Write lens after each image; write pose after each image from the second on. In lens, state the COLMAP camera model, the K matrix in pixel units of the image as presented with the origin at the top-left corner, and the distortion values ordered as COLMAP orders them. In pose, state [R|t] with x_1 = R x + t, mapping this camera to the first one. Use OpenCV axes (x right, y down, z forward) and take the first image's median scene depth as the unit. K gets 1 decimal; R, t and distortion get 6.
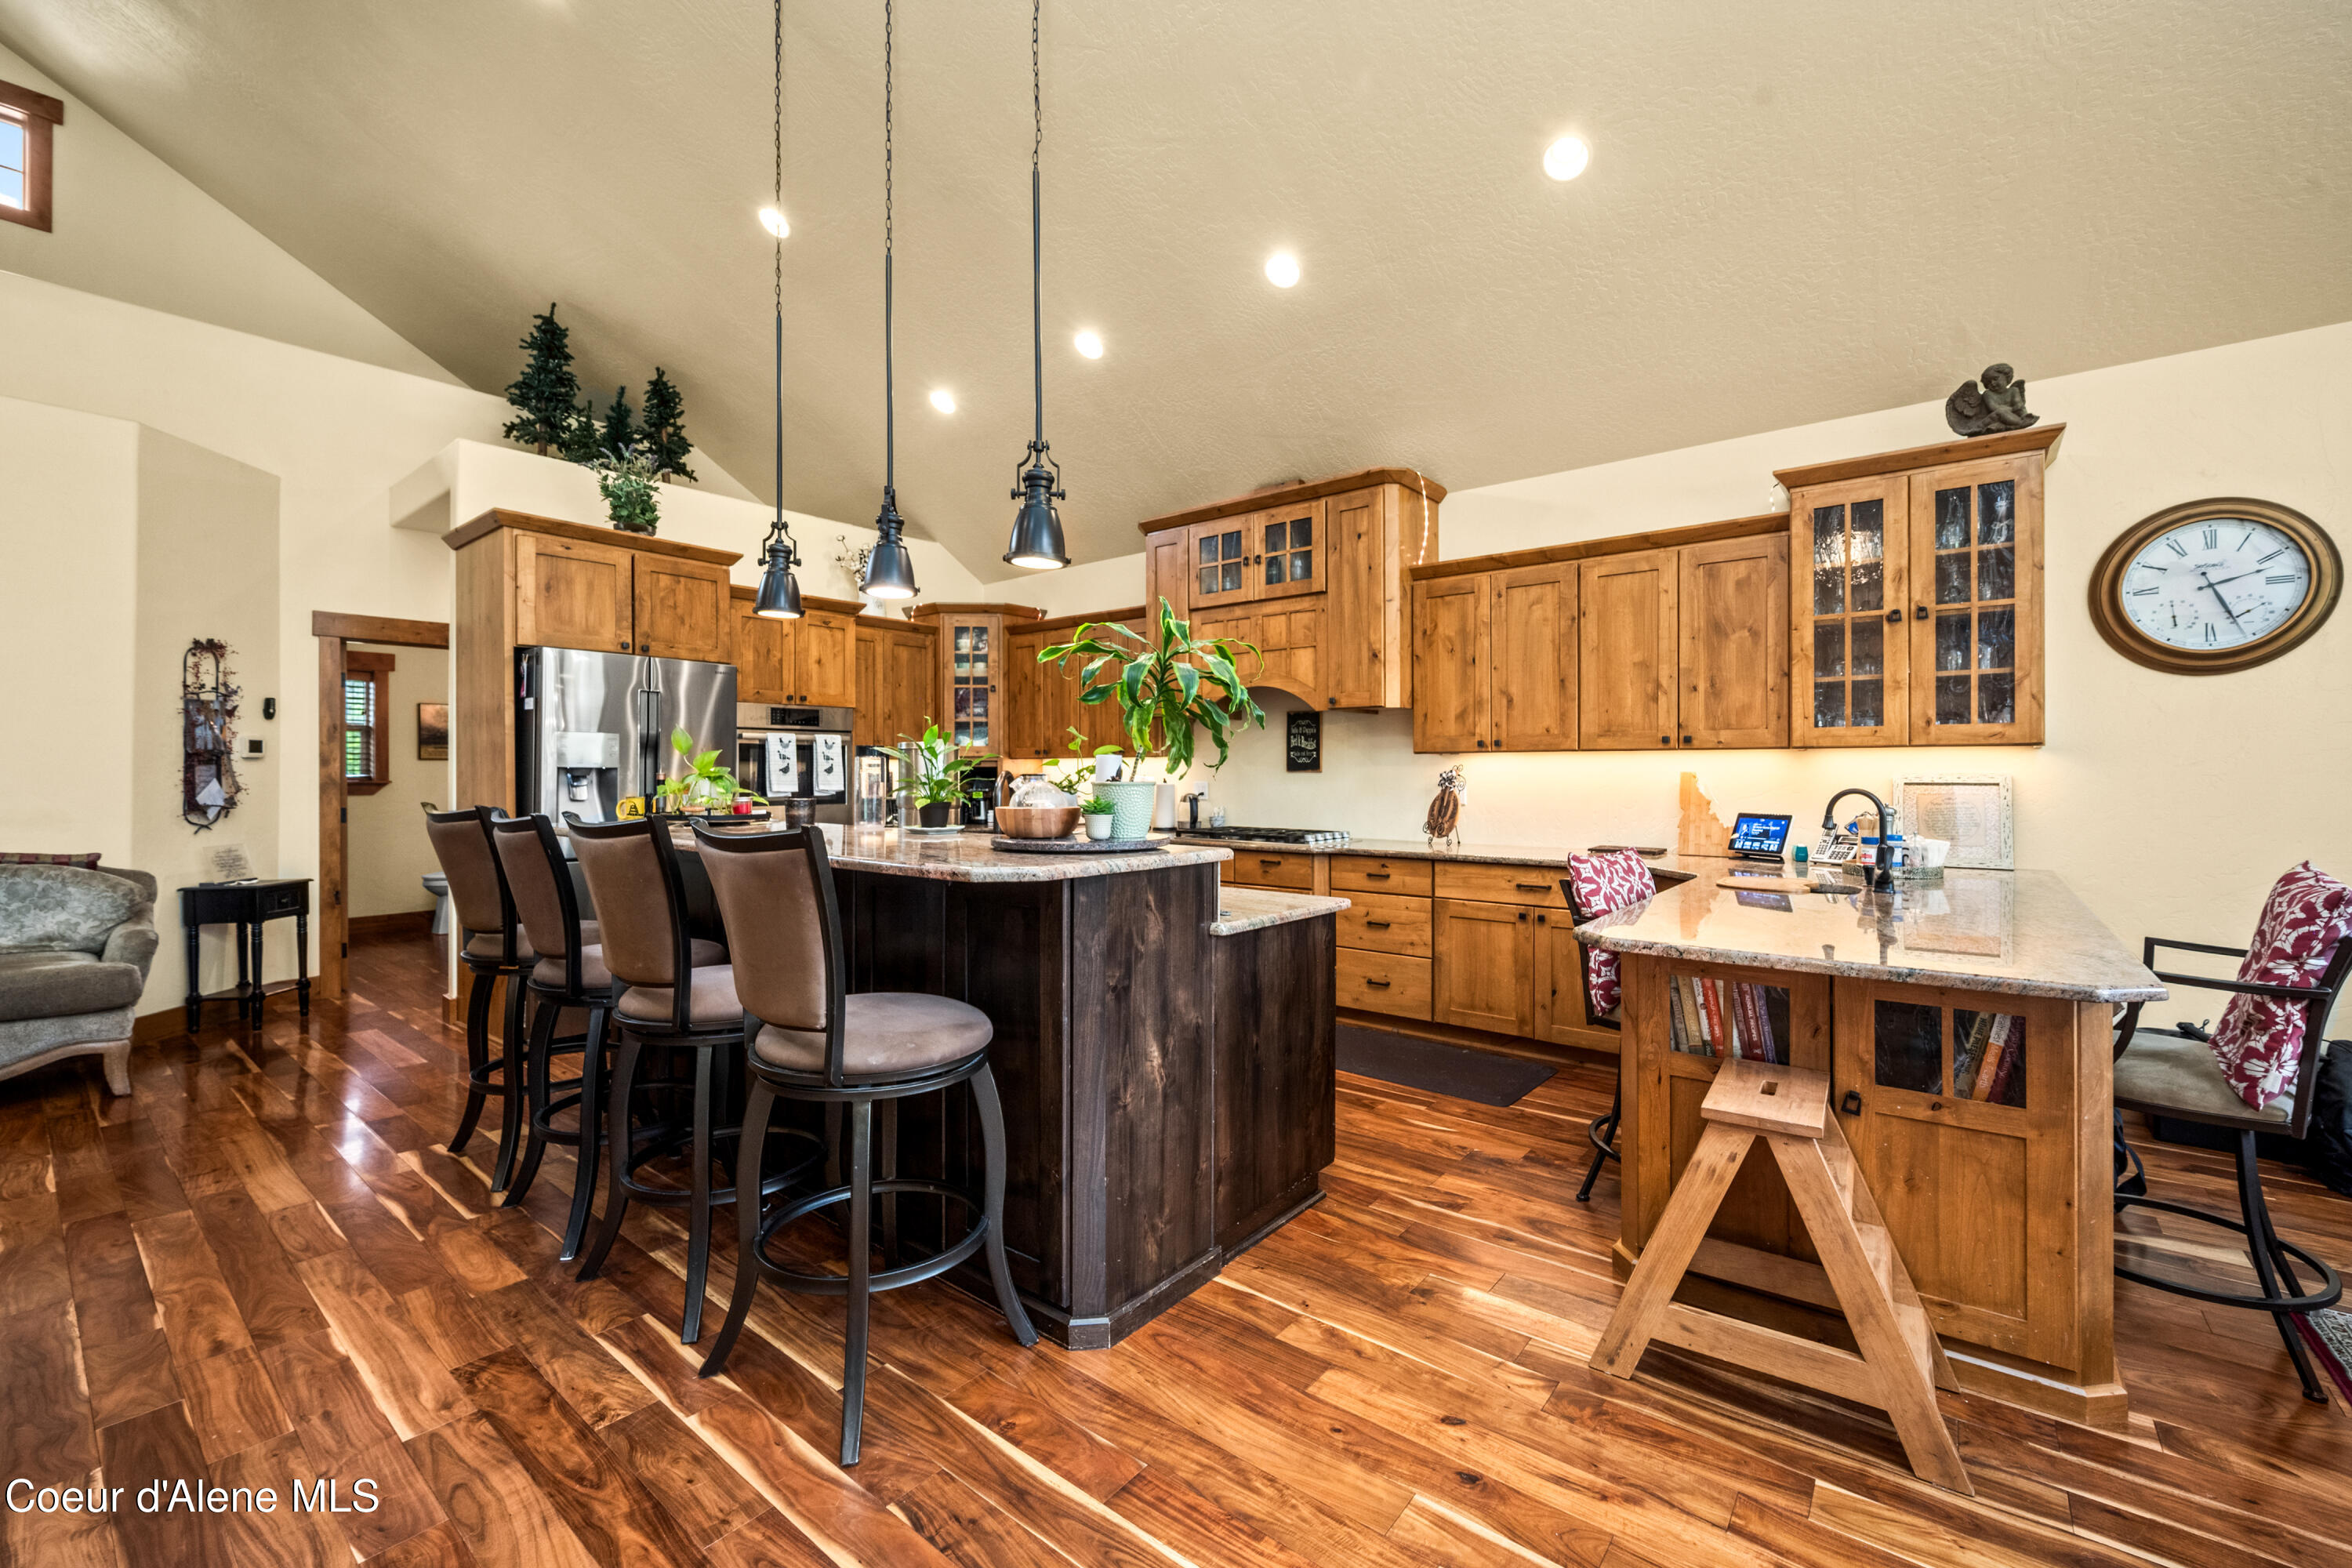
lens RADIAL K [[957.2, 0, 1187.8], [0, 957.2, 771.9], [0, 0, 1]] dist [-0.001326, -0.000130]
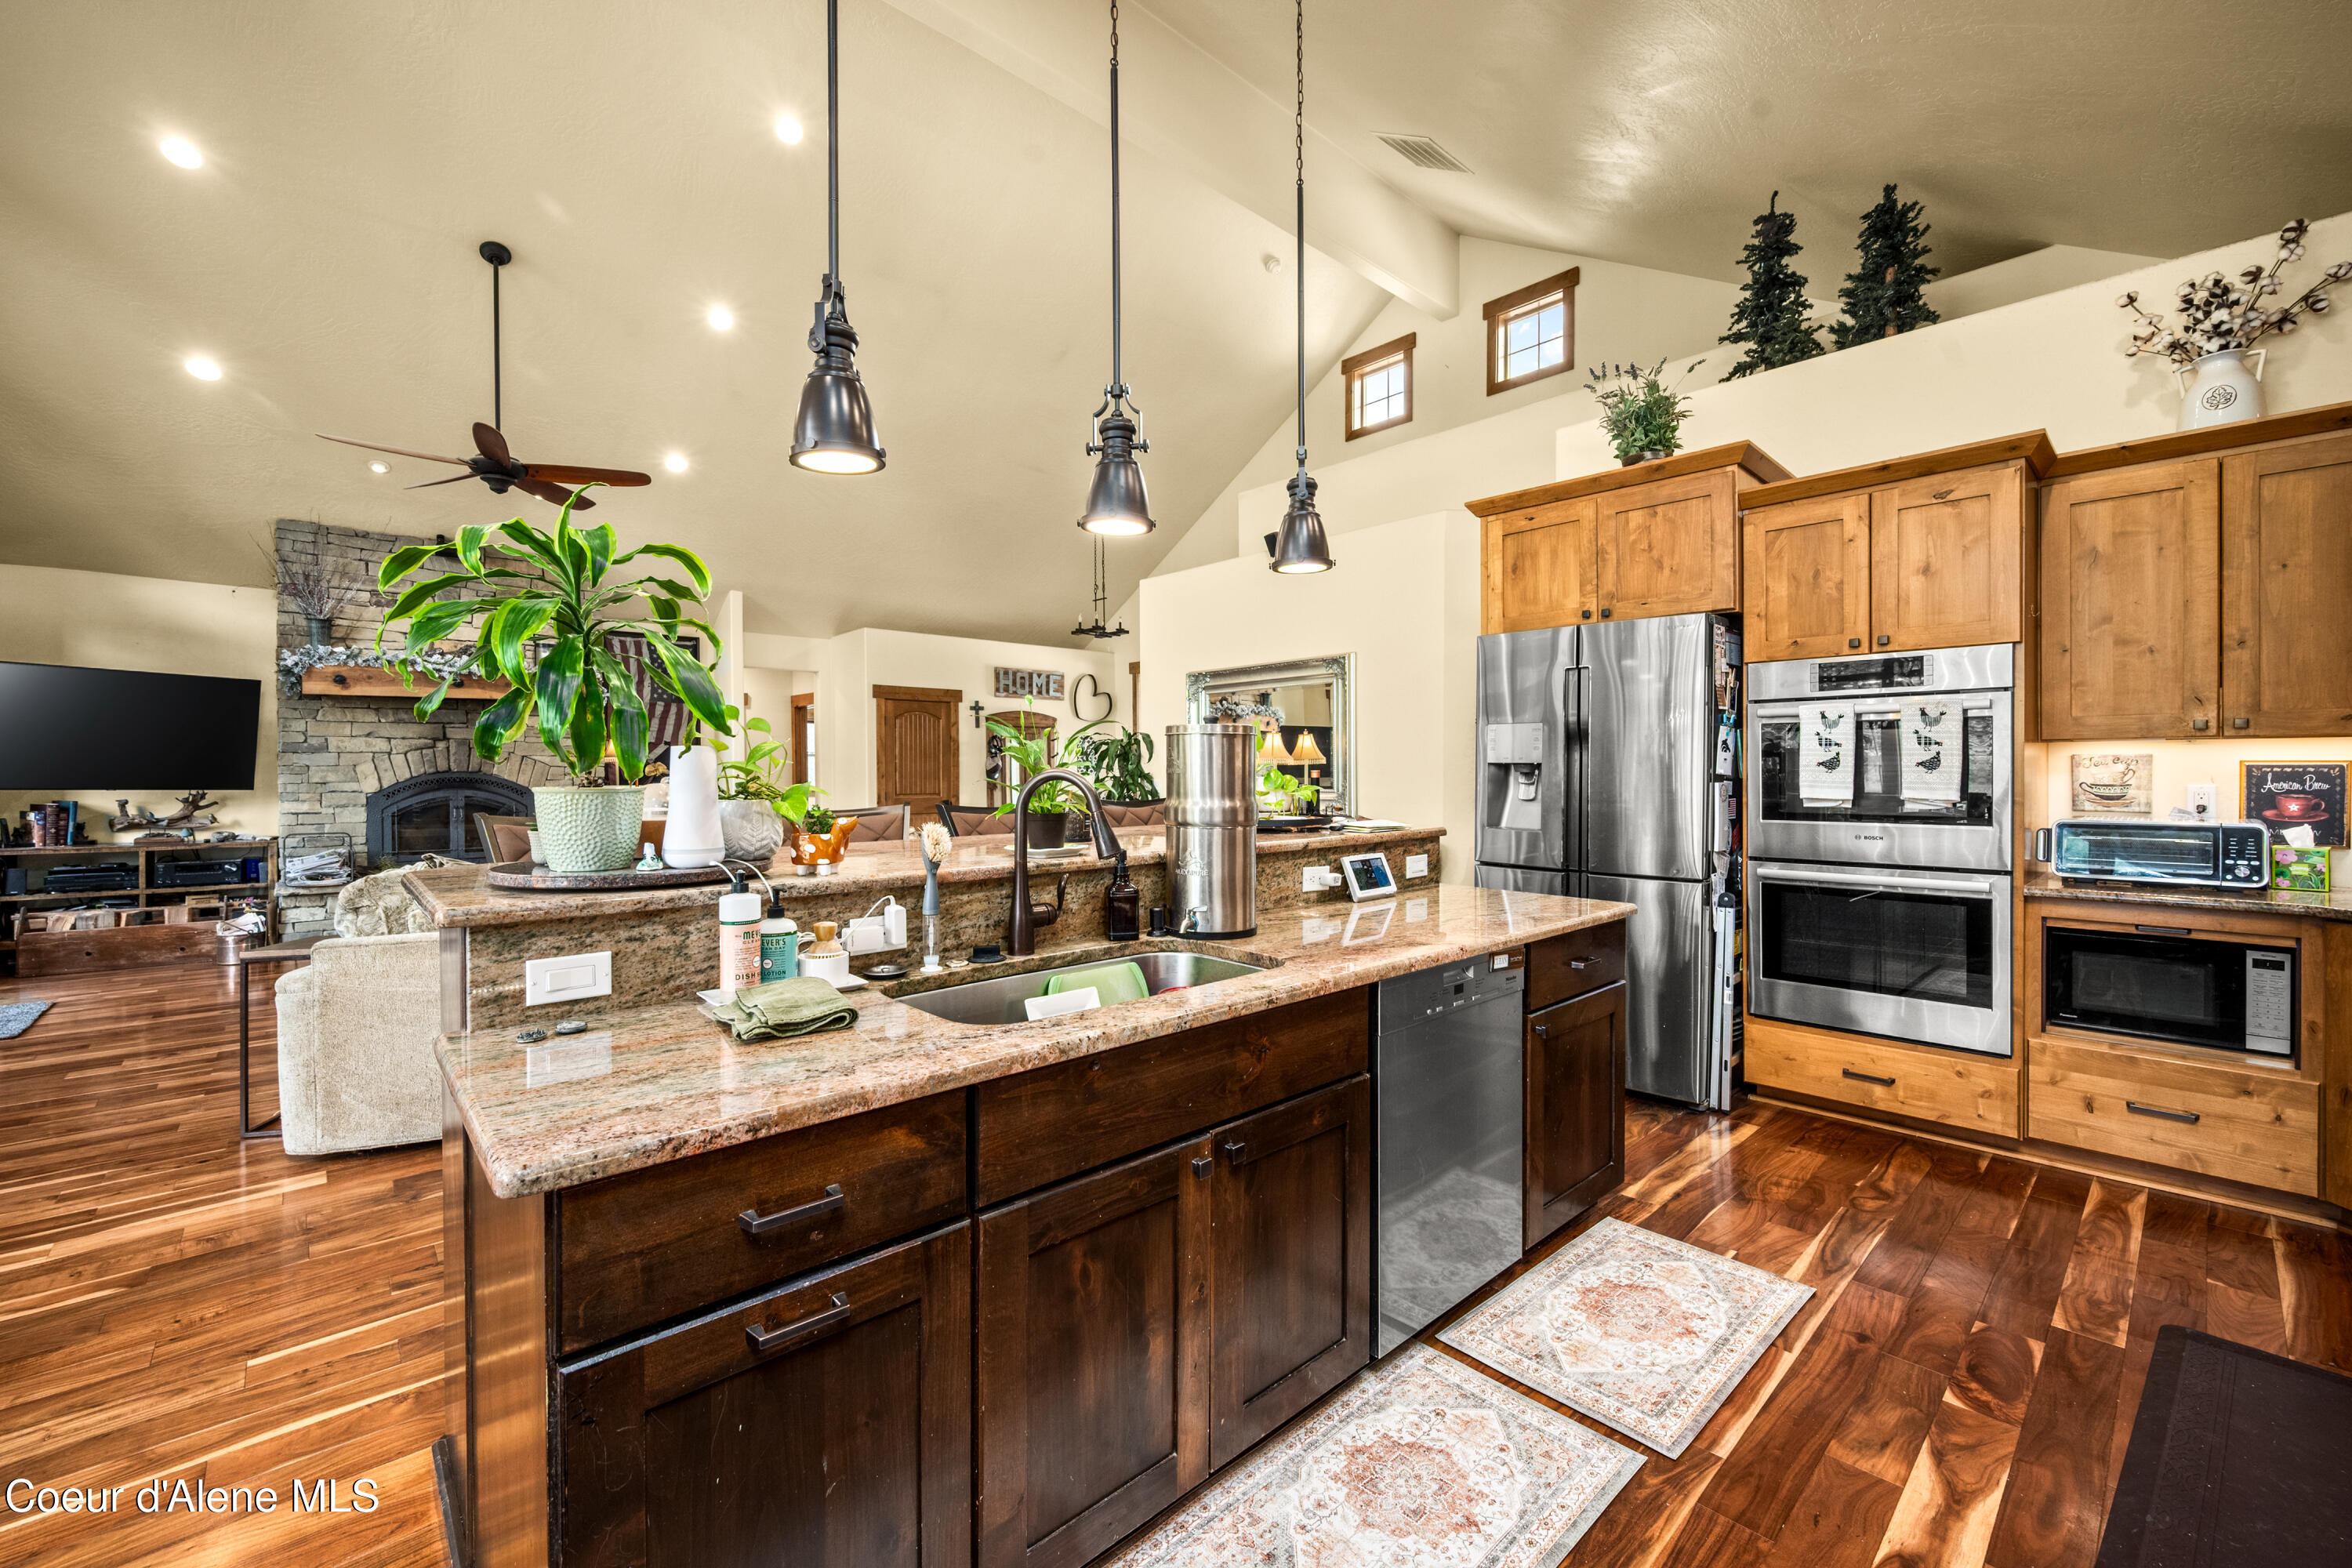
lens RADIAL K [[957.2, 0, 1170.7], [0, 957.2, 770.5], [0, 0, 1]] dist [-0.001326, -0.000130]
pose [[-0.146606, 0.001553, -0.989194, 0.376176], [0.004273, 0.999990, 0.000936, -0.000692], [0.989186, -0.004090, -0.146611, 1.048958]]
